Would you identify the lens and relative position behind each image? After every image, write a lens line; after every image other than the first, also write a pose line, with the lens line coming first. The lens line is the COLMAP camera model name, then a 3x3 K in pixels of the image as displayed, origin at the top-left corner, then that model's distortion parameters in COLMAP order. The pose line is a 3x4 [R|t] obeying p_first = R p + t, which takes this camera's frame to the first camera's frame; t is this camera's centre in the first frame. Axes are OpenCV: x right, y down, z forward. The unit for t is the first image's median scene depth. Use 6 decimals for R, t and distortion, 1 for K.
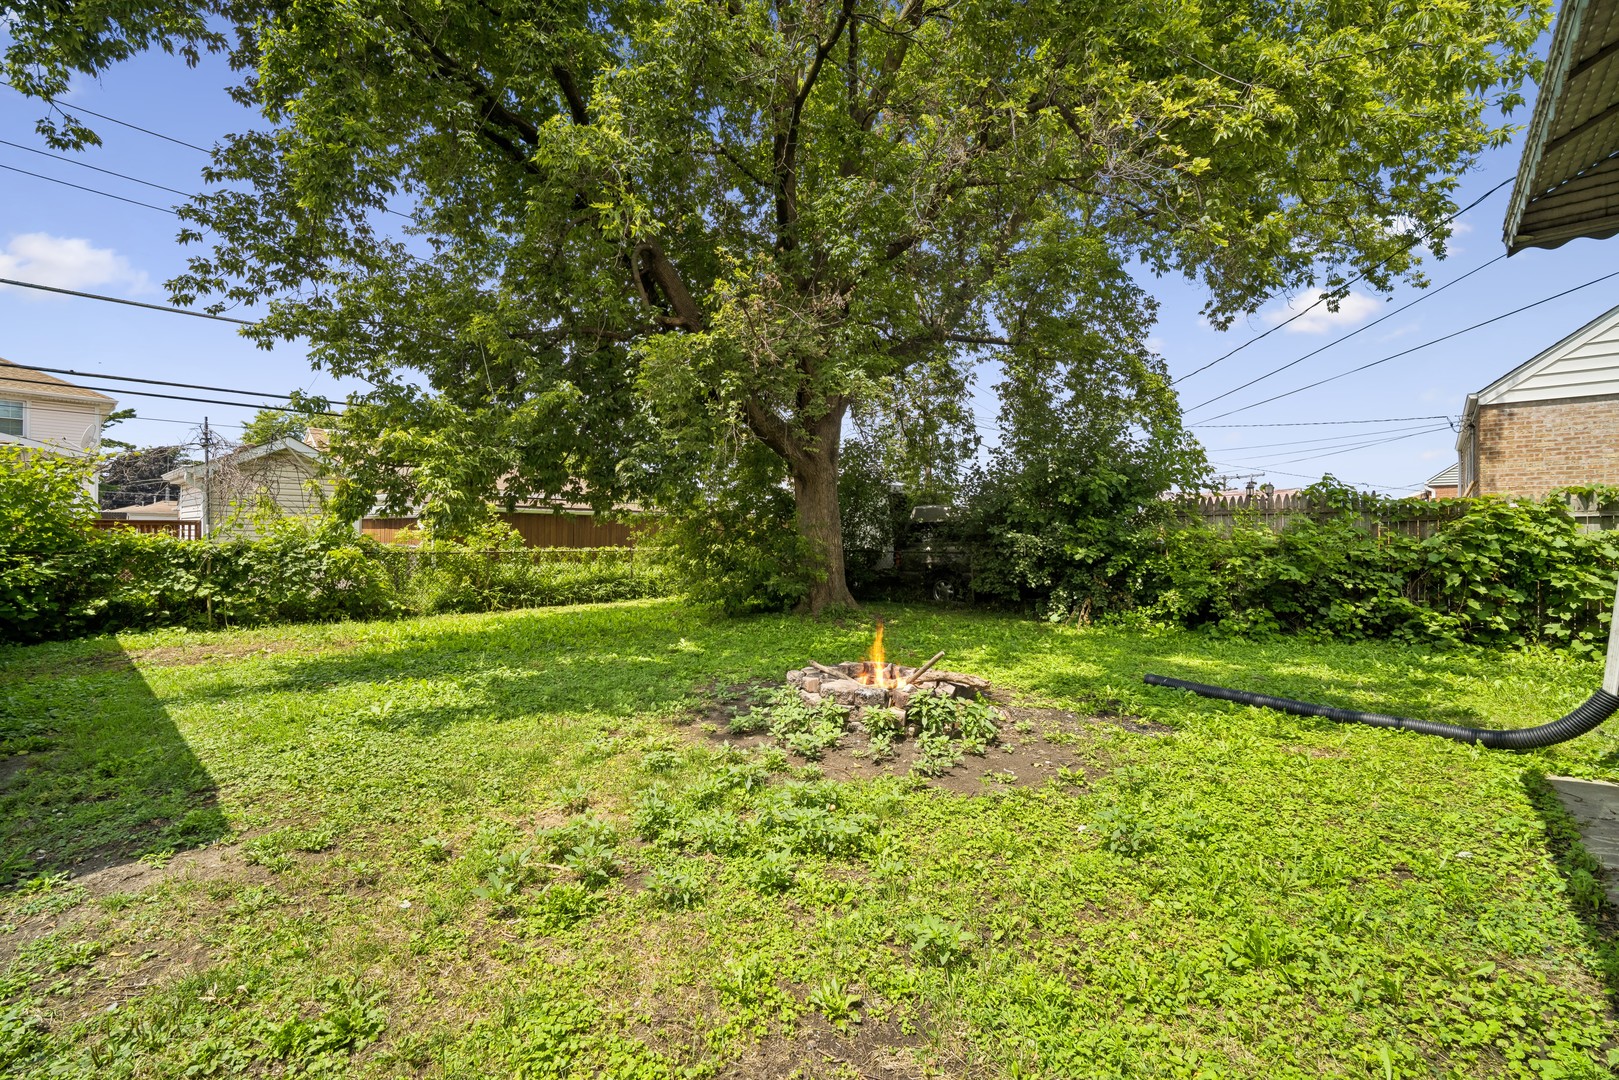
lens RADIAL K [[702.1, 0, 808.3], [0, 702.1, 536.1], [0, 0, 1]] dist [-0.011376, 0.002097]
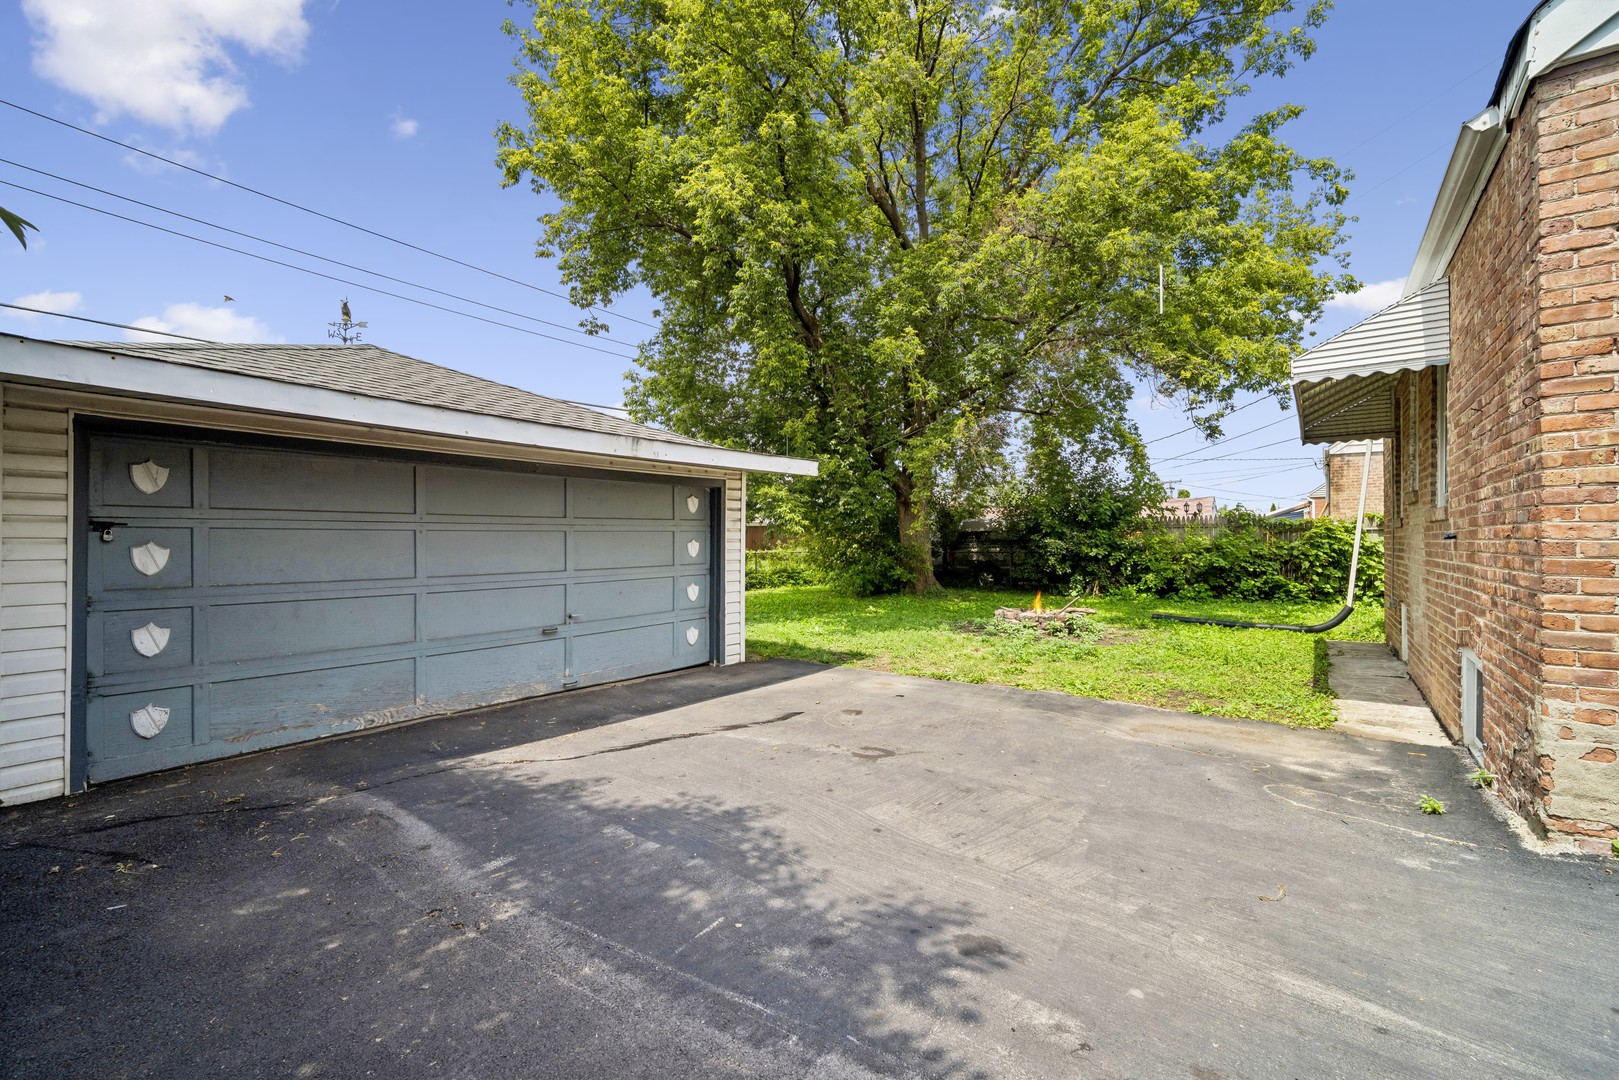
lens RADIAL K [[702.1, 0, 809.6], [0, 702.1, 542.0], [0, 0, 1]] dist [-0.011376, 0.002097]
pose [[0.995620, -0.007005, 0.093232, -0.458843], [0.006417, 0.999958, 0.006608, -0.014784], [-0.093274, -0.005981, 0.995622, -0.600695]]
